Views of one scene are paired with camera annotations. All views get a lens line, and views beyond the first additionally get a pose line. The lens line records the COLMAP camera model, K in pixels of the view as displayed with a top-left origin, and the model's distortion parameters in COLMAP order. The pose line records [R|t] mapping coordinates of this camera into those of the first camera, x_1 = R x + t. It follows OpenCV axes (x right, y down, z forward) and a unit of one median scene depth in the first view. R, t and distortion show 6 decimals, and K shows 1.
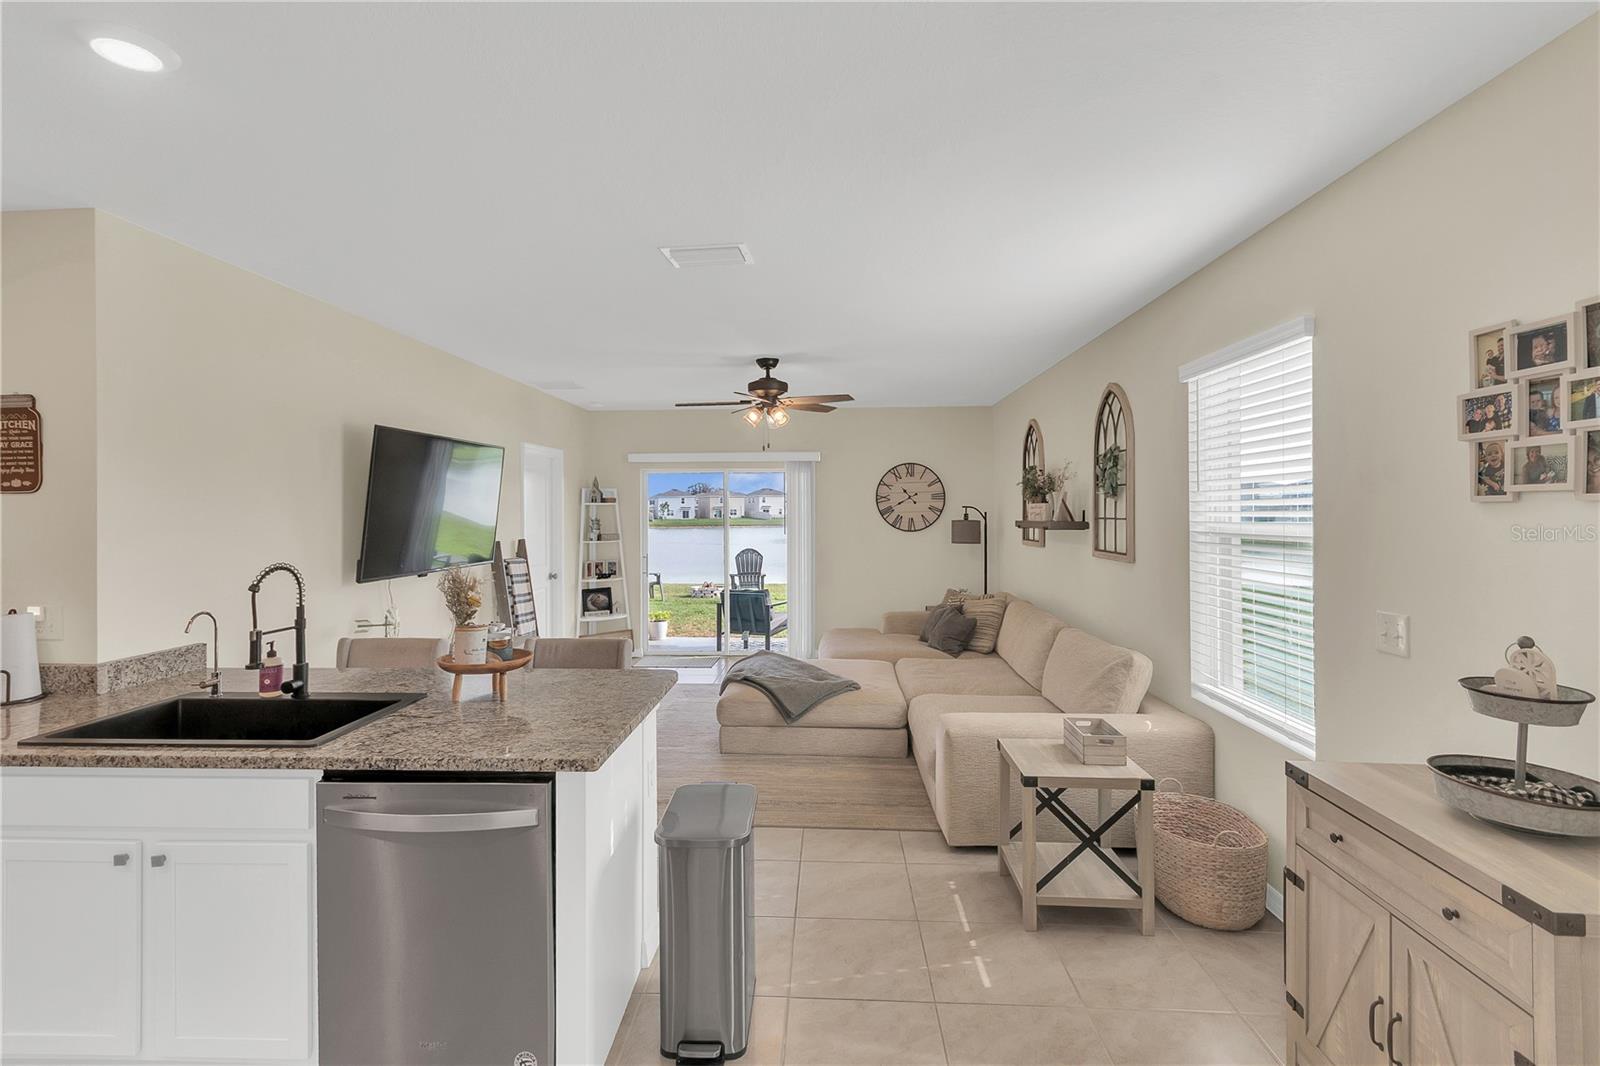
lens RADIAL K [[728.5, 0, 805.9], [0, 728.5, 506.7], [0, 0, 1]] dist [0.001169, 0.002417]
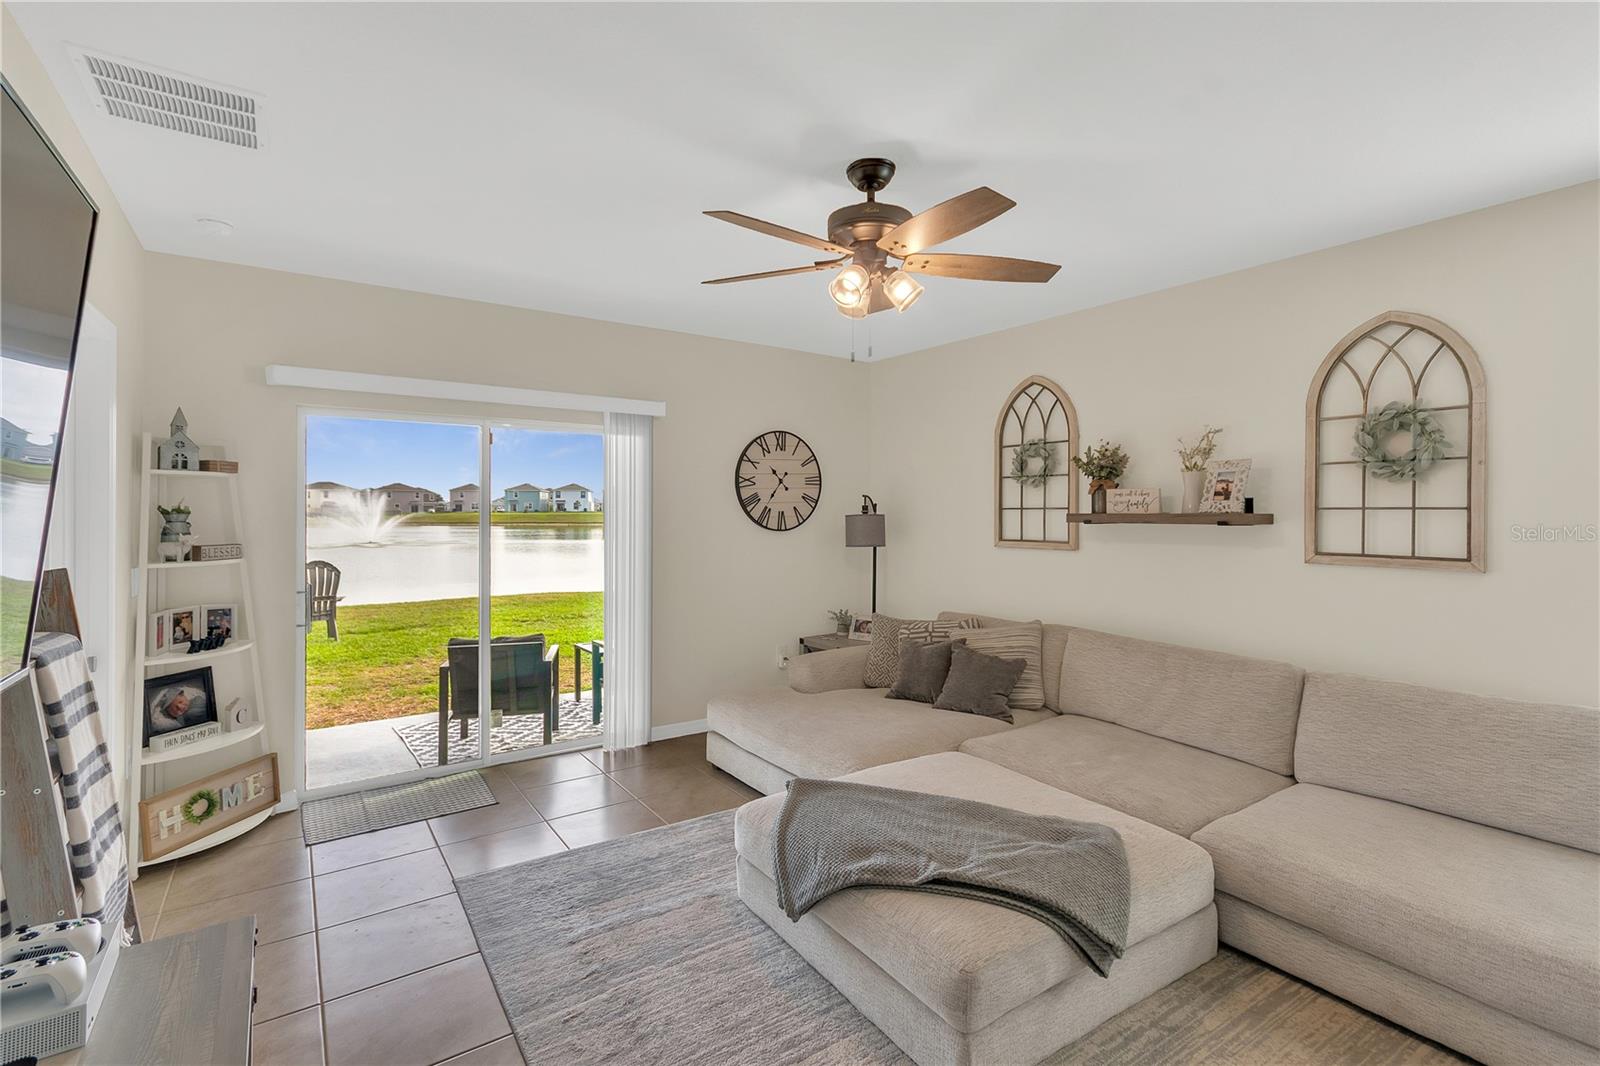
lens RADIAL K [[728.5, 0, 797.5], [0, 728.5, 510.3], [0, 0, 1]] dist [0.001169, 0.002417]
pose [[0.800947, 0.005619, 0.598709, -0.251793], [-0.009664, 0.999947, 0.003542, 0.011926], [-0.598657, -0.008623, 0.800959, 0.443499]]
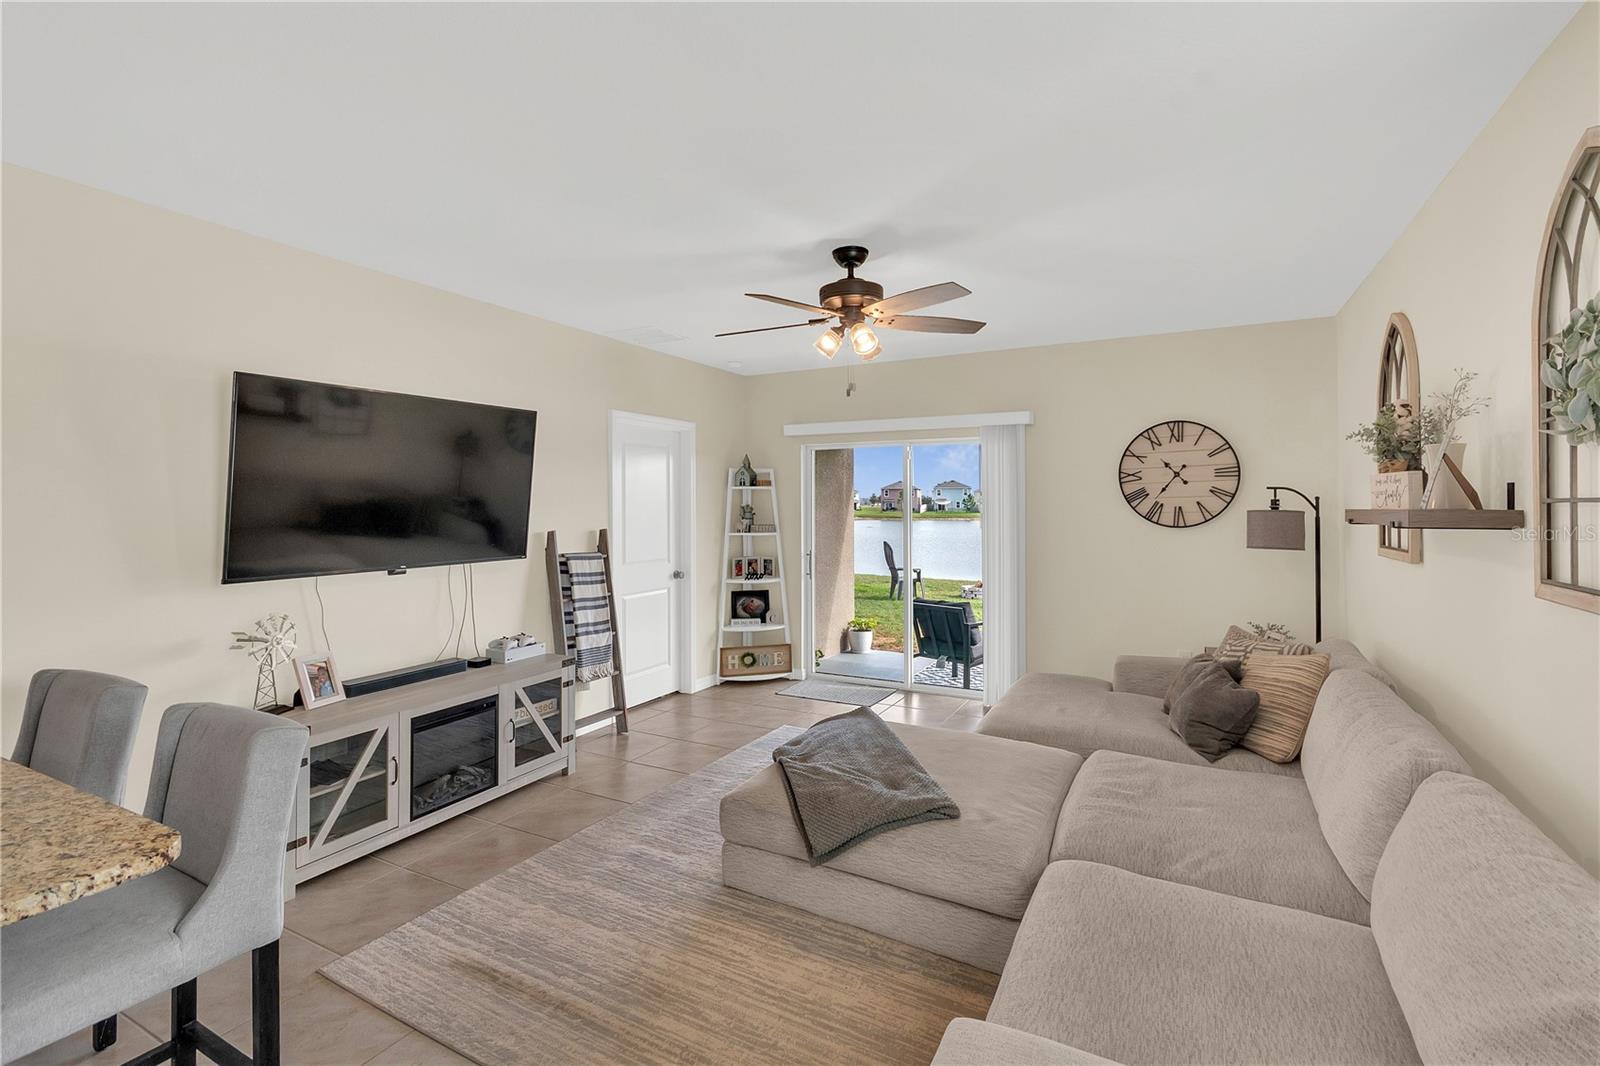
lens RADIAL K [[728.5, 0, 806.3], [0, 728.5, 495.0], [0, 0, 1]] dist [0.001169, 0.002417]
pose [[0.902312, -0.002958, -0.431073, 0.125223], [0.000739, 0.999986, -0.005314, 0.008501], [0.431083, 0.004476, 0.902301, 0.283958]]
